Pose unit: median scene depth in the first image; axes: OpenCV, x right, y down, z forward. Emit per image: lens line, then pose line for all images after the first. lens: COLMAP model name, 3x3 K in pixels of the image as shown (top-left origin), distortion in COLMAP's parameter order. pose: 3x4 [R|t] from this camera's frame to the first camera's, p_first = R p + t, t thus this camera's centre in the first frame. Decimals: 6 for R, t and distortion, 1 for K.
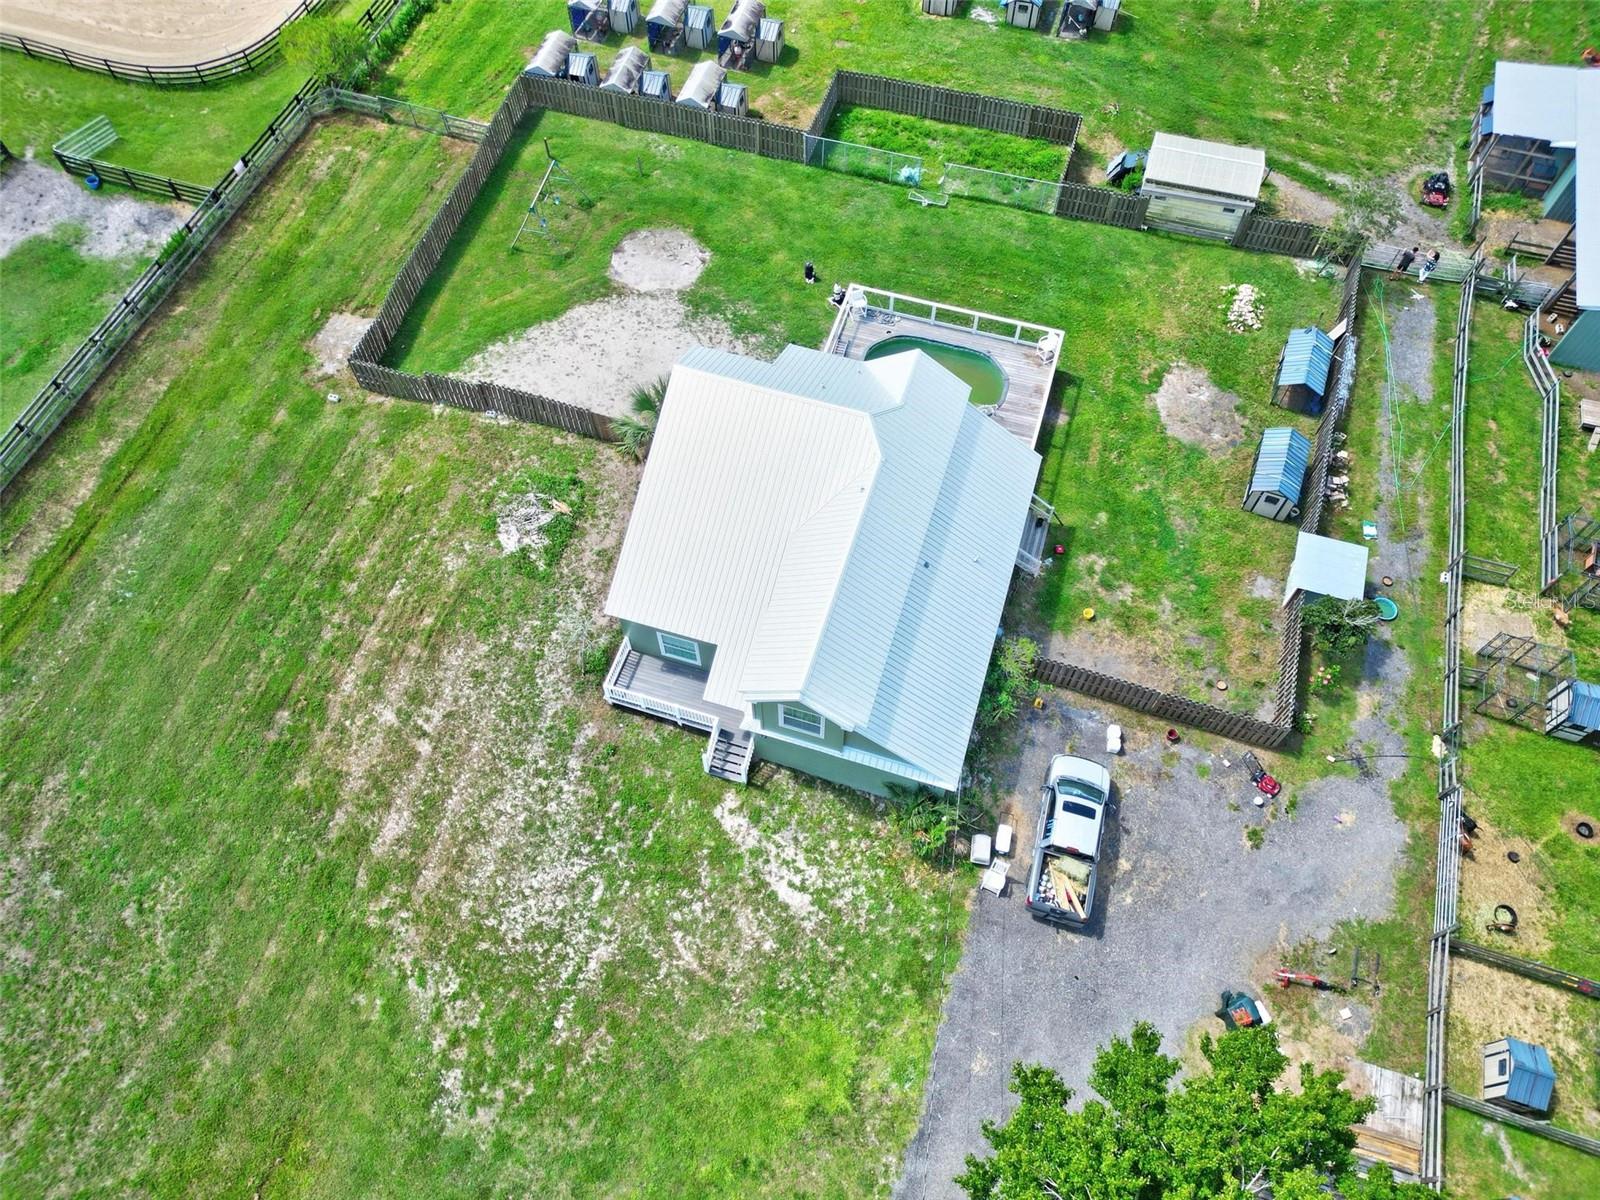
lens RADIAL K [[1101.0, 0, 800.0], [0, 1101.0, 600.0], [0, 0, 1]] dist [0.047719, -0.005027]
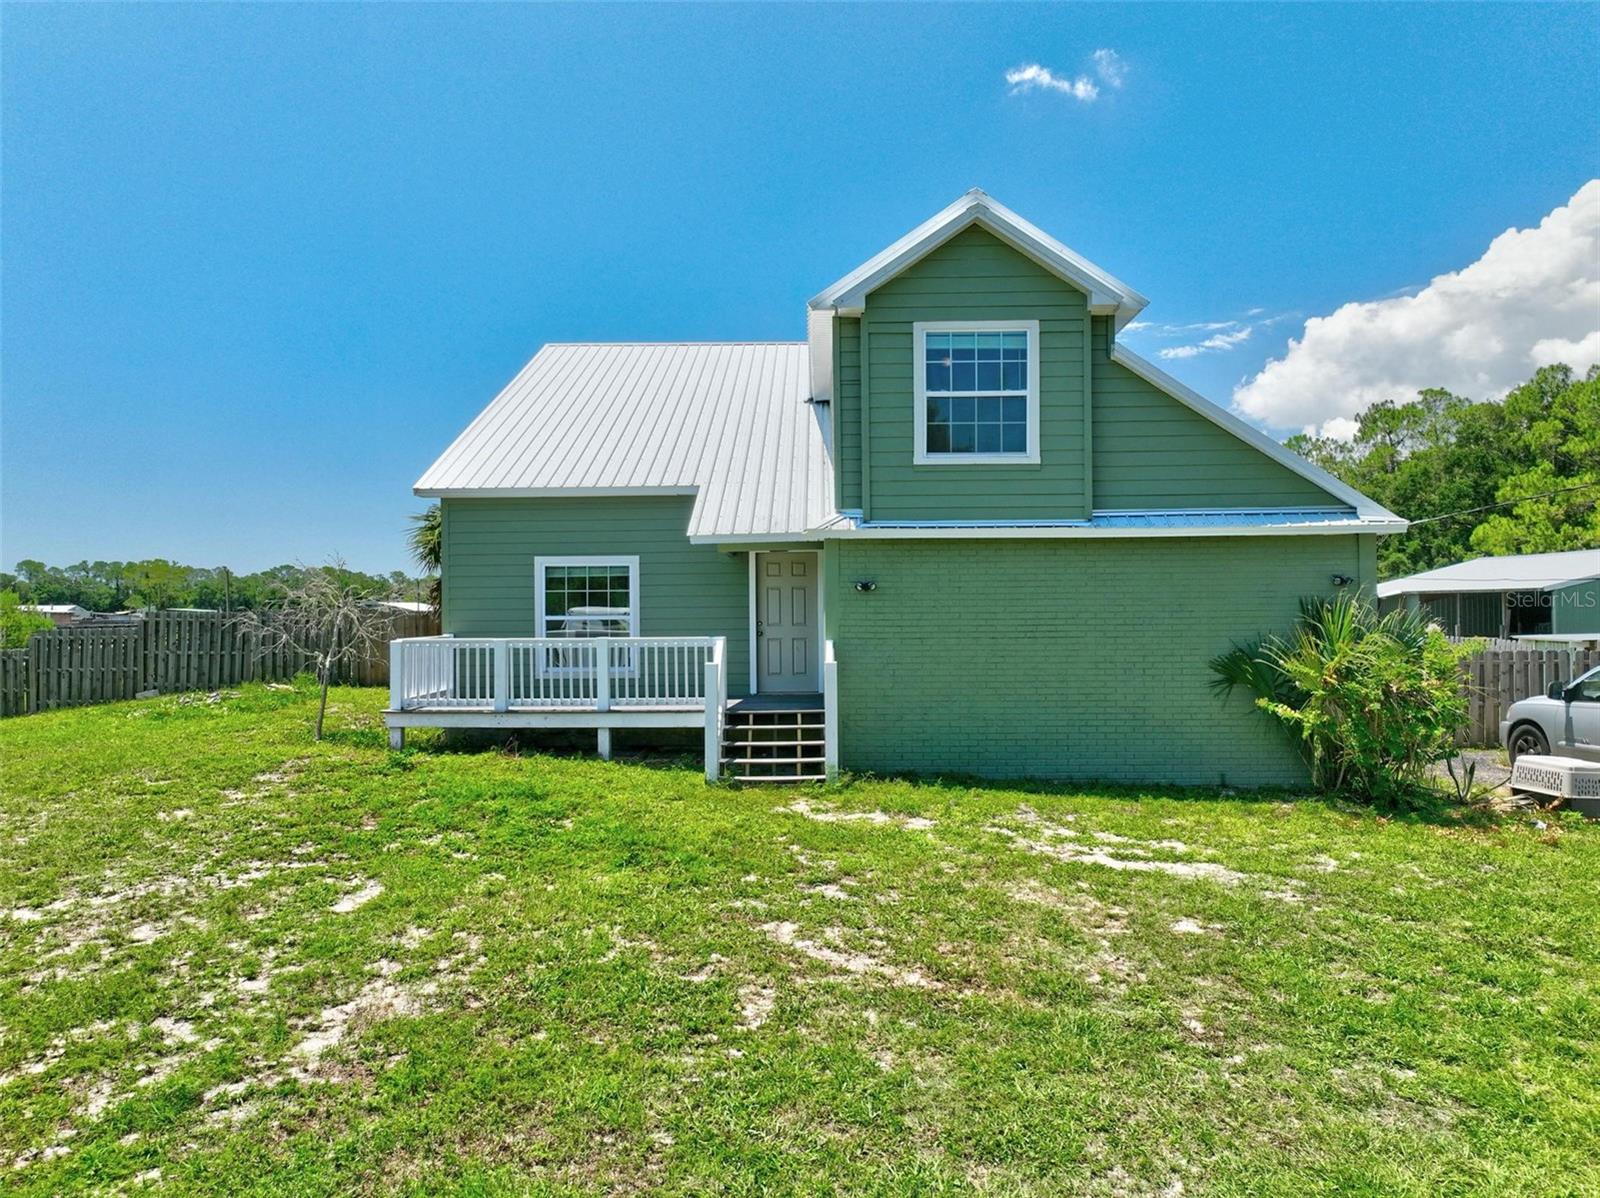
lens RADIAL K [[1116.7, 0, 800.0], [0, 1116.7, 599.0], [0, 0, 1]] dist [-0.004202, 0.028670]
pose [[0.958862, -0.005038, 0.283829, -0.165226], [0.251630, 0.477900, -0.841602, 0.450110], [-0.131402, 0.878400, 0.459508, 0.856331]]
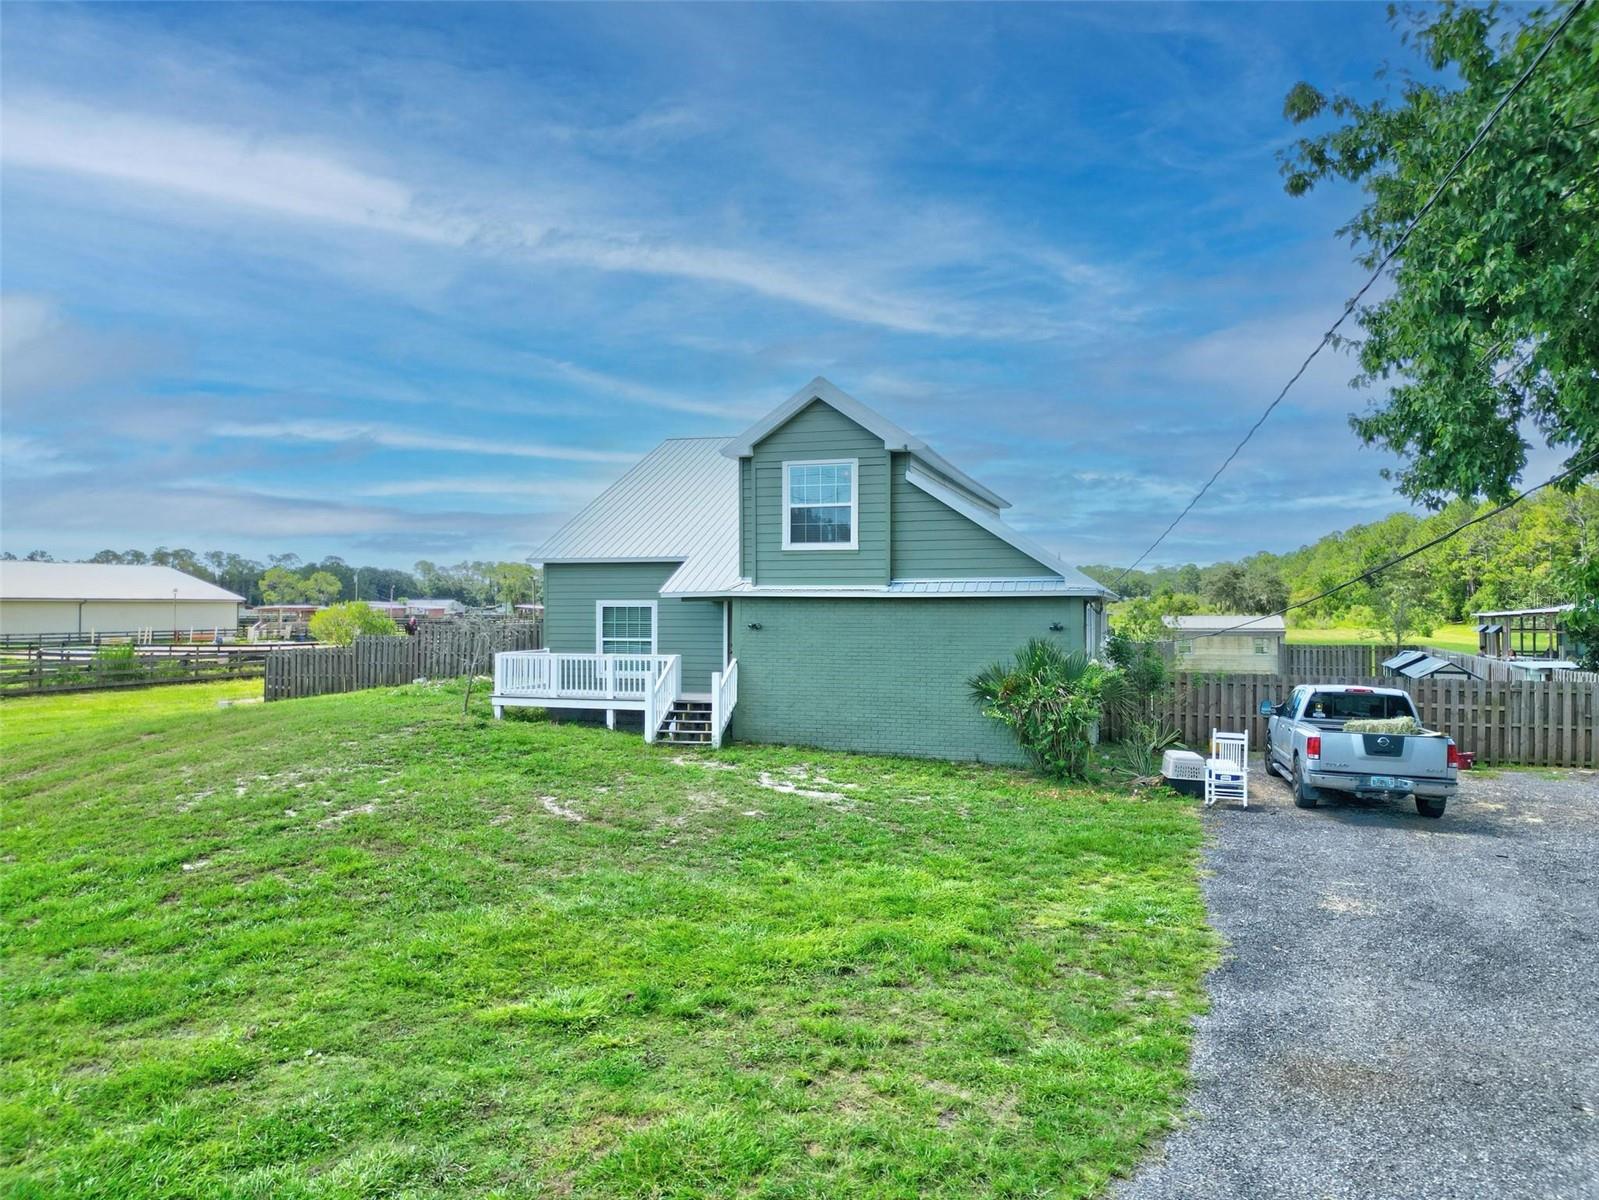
lens RADIAL K [[1100.4, 0, 799.5], [0, 1100.4, 600.0], [0, 0, 1]] dist [0.047719, -0.005027]
pose [[0.999926, 0.001628, 0.012018, -0.013902], [0.009749, 0.481498, -0.876393, 0.658178], [-0.007214, 0.876446, 0.481446, 0.719215]]
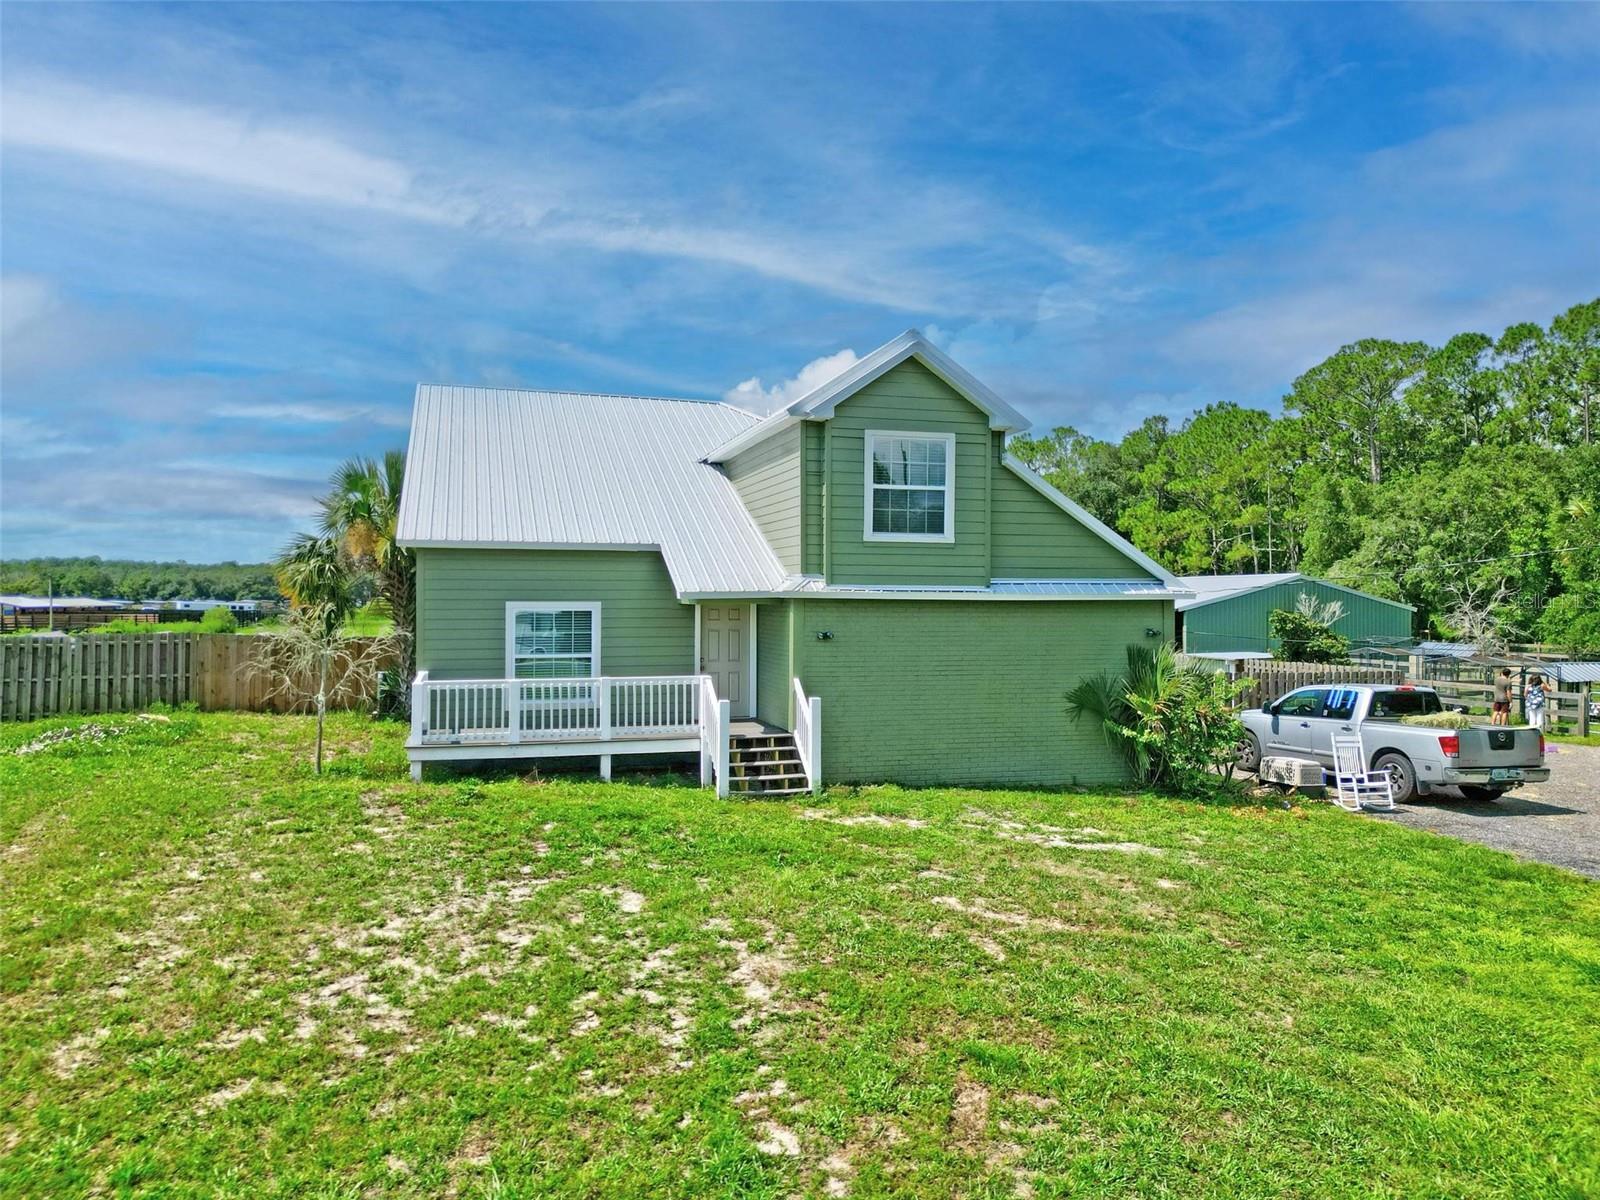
lens RADIAL K [[1101.0, 0, 800.0], [0, 1101.0, 600.0], [0, 0, 1]] dist [0.047719, -0.005027]
pose [[0.830422, 0.004345, 0.557118, -0.312416], [0.485156, 0.485975, -0.726947, 0.464823], [-0.273904, 0.873962, 0.401456, 0.823006]]
